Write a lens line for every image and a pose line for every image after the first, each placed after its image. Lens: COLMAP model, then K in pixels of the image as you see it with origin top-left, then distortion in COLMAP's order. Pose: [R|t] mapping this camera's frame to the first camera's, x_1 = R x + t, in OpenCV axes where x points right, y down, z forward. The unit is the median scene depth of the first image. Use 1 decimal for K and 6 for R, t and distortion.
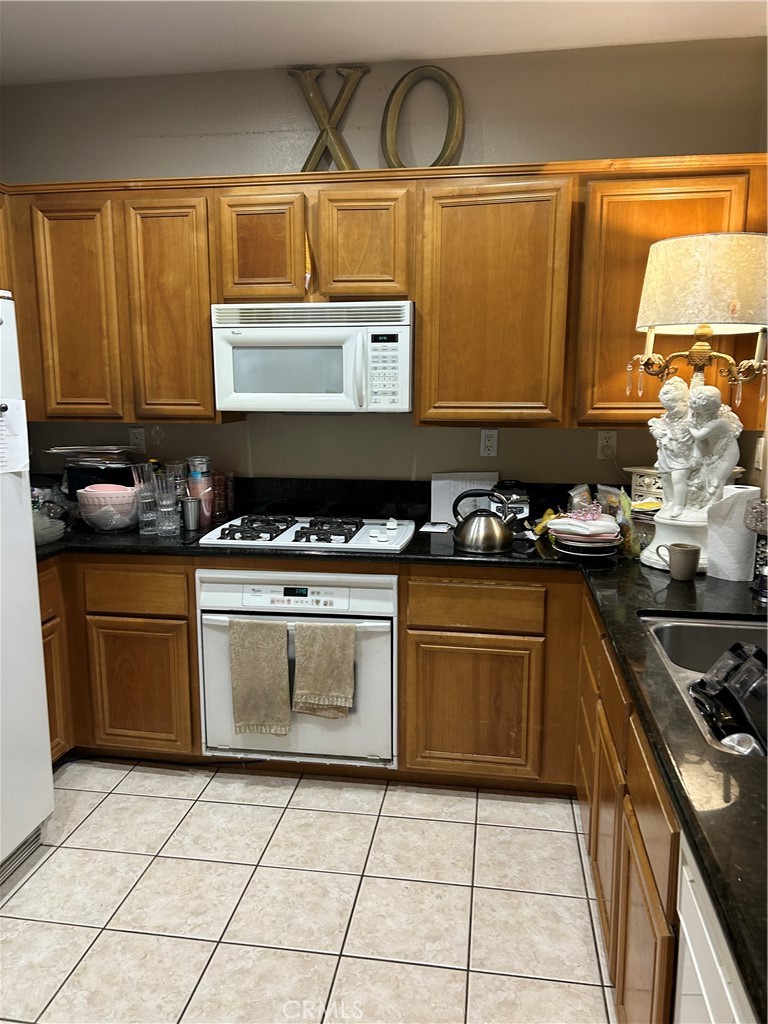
lens RADIAL K [[775.2, 0, 384.0], [0, 775.2, 512.0], [0, 0, 1]] dist [0.134192, -0.207923]
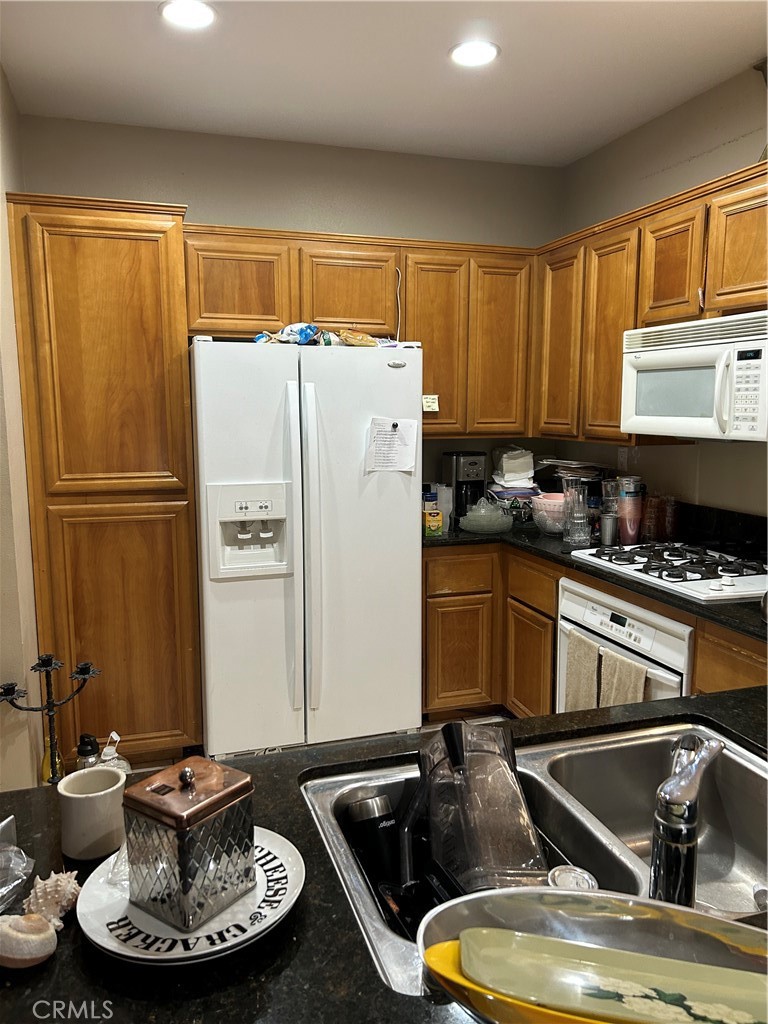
lens RADIAL K [[775.2, 0, 384.0], [0, 775.2, 512.0], [0, 0, 1]] dist [0.134192, -0.207923]
pose [[0.467211, 0.127811, -0.874859, 0.578999], [-0.144531, 0.987227, 0.067041, -0.052834], [0.872253, 0.095122, 0.479716, 0.250497]]
